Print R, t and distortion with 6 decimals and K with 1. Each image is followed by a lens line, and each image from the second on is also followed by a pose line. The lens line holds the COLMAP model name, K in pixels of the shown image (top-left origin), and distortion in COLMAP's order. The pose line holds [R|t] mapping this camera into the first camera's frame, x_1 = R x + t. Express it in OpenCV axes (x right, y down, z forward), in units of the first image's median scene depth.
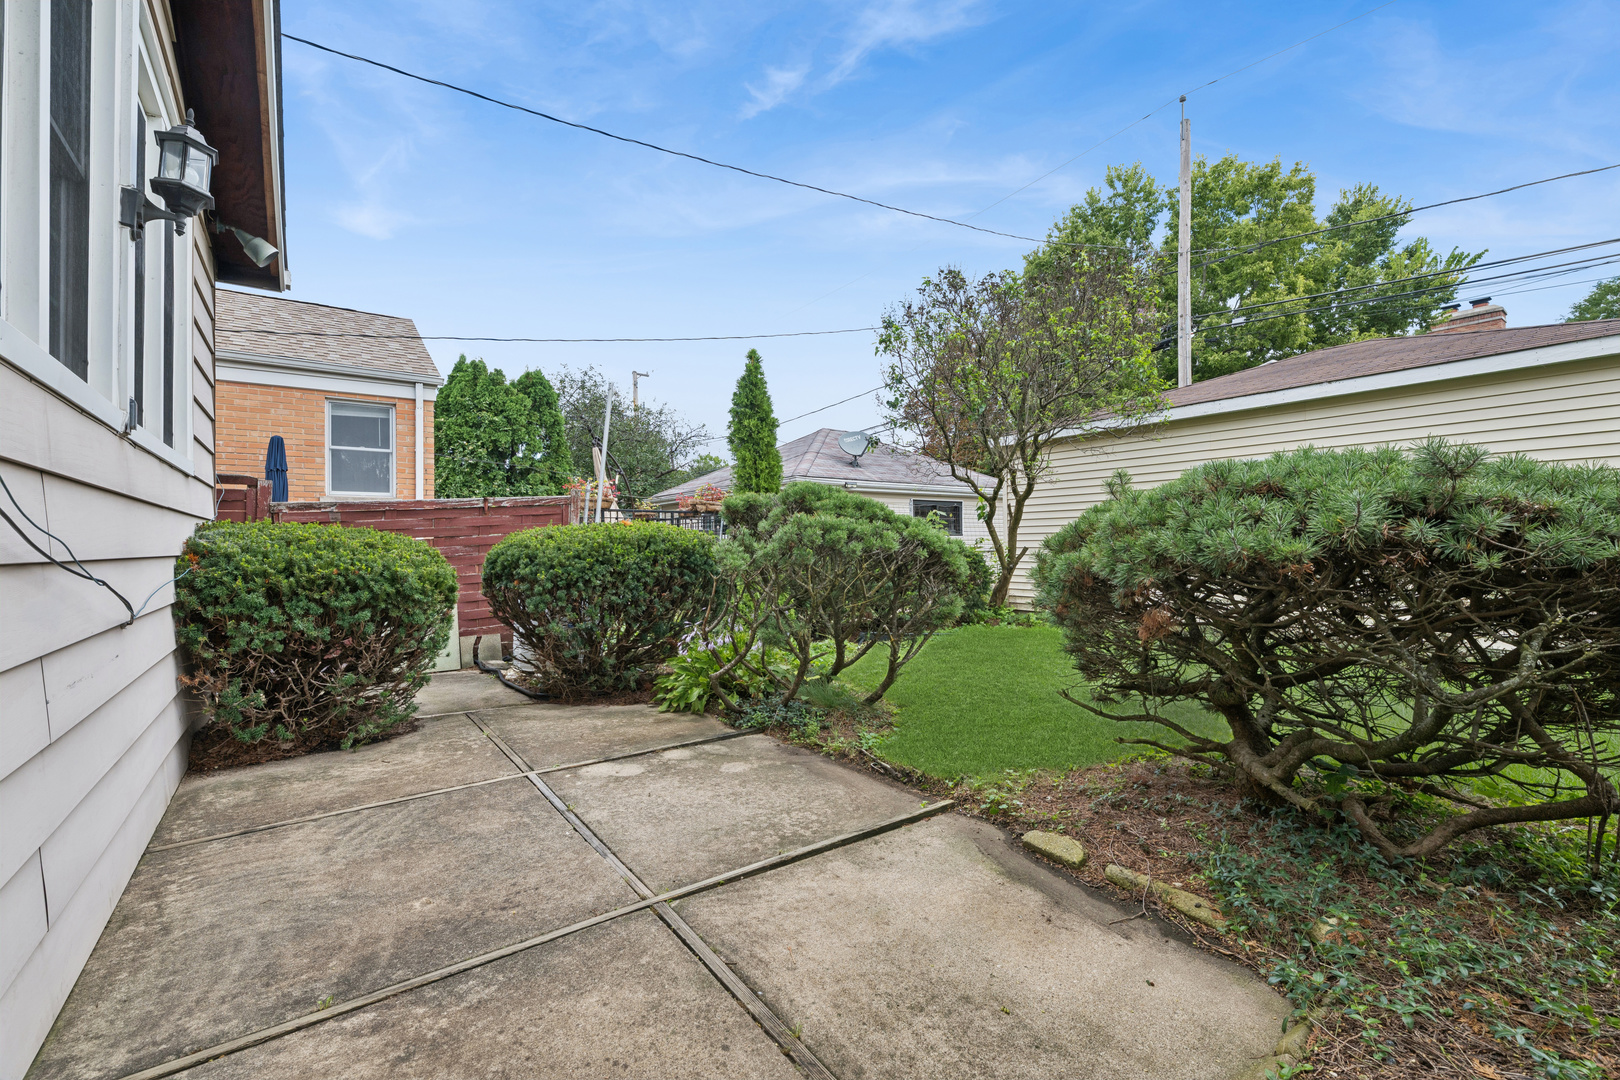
lens RADIAL K [[681.6, 0, 819.0], [0, 681.6, 543.5], [0, 0, 1]] dist [0.000972, 0.000124]
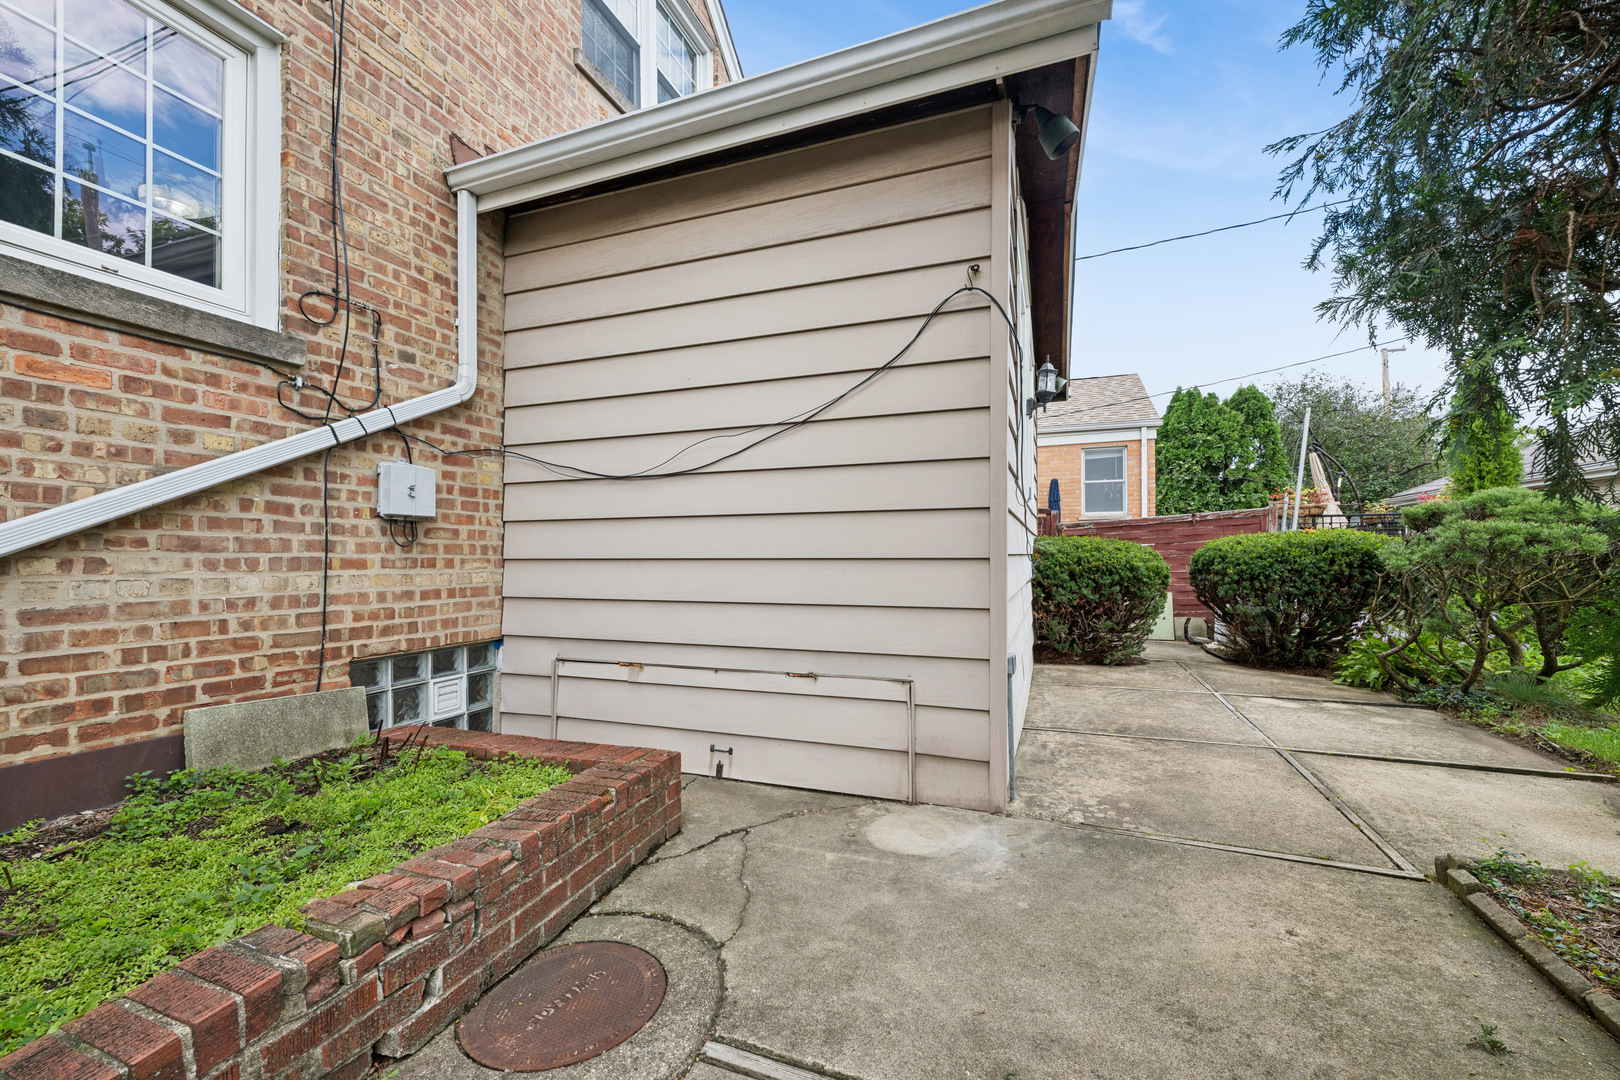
lens RADIAL K [[643.9, 0, 813.1], [0, 643.9, 550.6], [0, 0, 1]] dist [-0.001195, -0.000078]
pose [[0.538156, -0.000142, -0.842845, 0.207322], [0.002011, 0.999997, 0.001115, 0.002179], [0.842843, -0.002295, 0.538155, -0.366839]]
